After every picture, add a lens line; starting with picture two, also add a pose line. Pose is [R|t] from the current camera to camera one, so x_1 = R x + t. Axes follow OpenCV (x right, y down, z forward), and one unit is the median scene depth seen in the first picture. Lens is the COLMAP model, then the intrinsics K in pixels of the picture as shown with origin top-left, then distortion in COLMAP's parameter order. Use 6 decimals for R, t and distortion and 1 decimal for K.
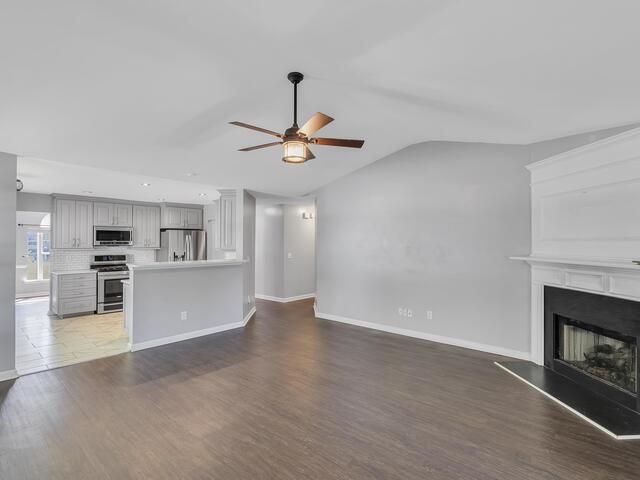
lens RADIAL K [[322.0, 0, 319.0], [0, 322.0, 240.7], [0, 0, 1]] dist [-0.003007, 0.001324]
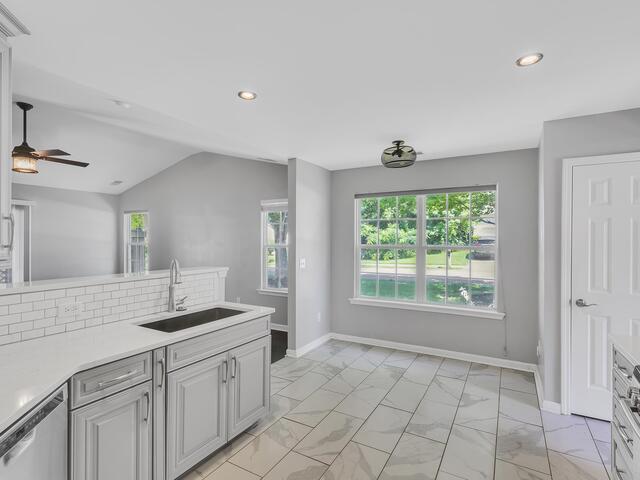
lens RADIAL K [[334.8, 0, 320.0], [0, 334.8, 240.0], [0, 0, 1]] dist [-0.002969, 0.000366]
pose [[-0.978642, -0.005102, -0.205511, -0.436277], [-0.002980, 0.999939, -0.010634, 0.013140], [0.205553, -0.009795, -0.978597, 1.160258]]
